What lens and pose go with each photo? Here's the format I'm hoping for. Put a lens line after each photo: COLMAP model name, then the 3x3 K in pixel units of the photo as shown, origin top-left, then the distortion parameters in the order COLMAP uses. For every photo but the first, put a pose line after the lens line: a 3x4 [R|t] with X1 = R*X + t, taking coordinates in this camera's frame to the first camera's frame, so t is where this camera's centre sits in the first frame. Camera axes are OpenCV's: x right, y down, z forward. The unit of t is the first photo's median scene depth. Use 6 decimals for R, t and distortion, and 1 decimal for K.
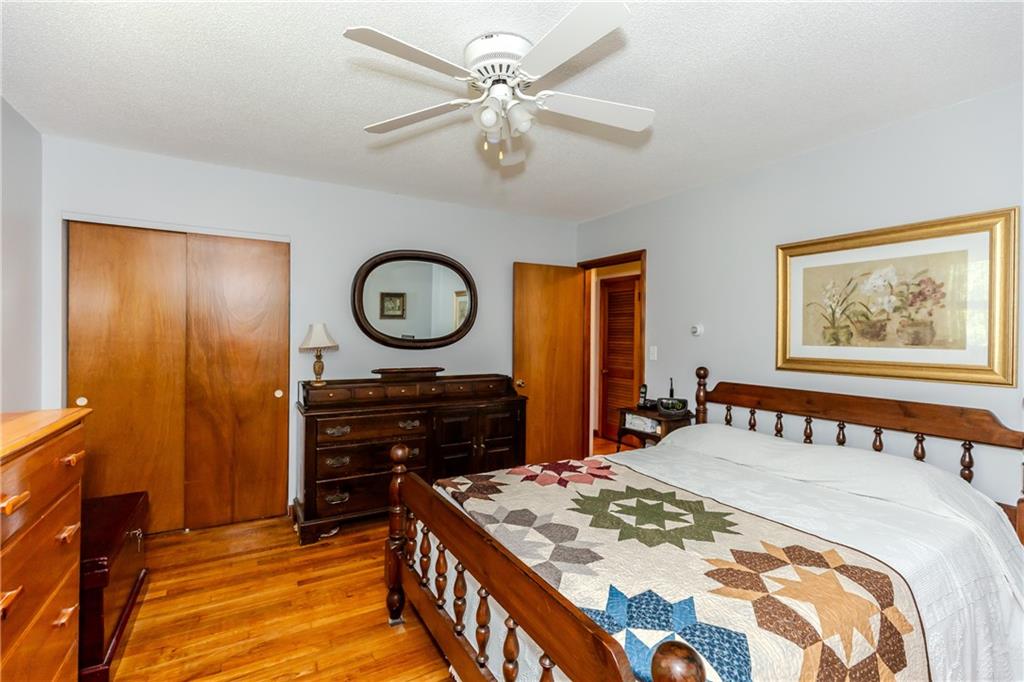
lens RADIAL K [[467.4, 0, 516.4], [0, 467.4, 334.2], [0, 0, 1]] dist [0.003699, -0.000427]
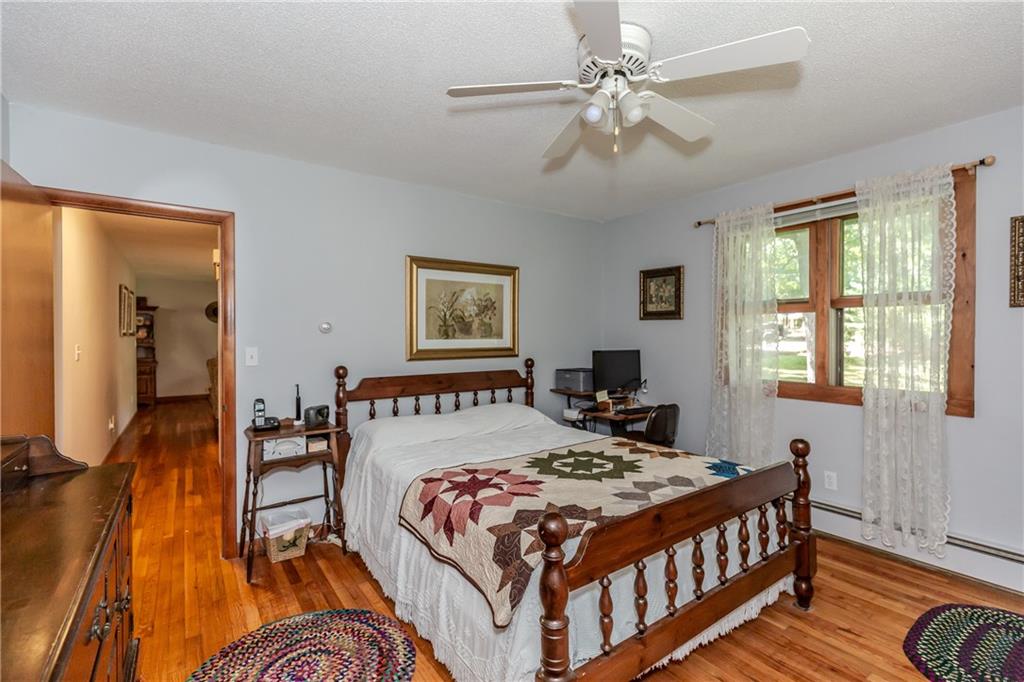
lens RADIAL K [[467.4, 0, 513.8], [0, 467.4, 340.0], [0, 0, 1]] dist [0.003699, -0.000427]
pose [[-0.107460, -0.019634, 0.994016, -0.753071], [0.004818, 0.999783, 0.020269, 0.000419], [-0.994198, 0.006967, -0.107342, 1.000943]]
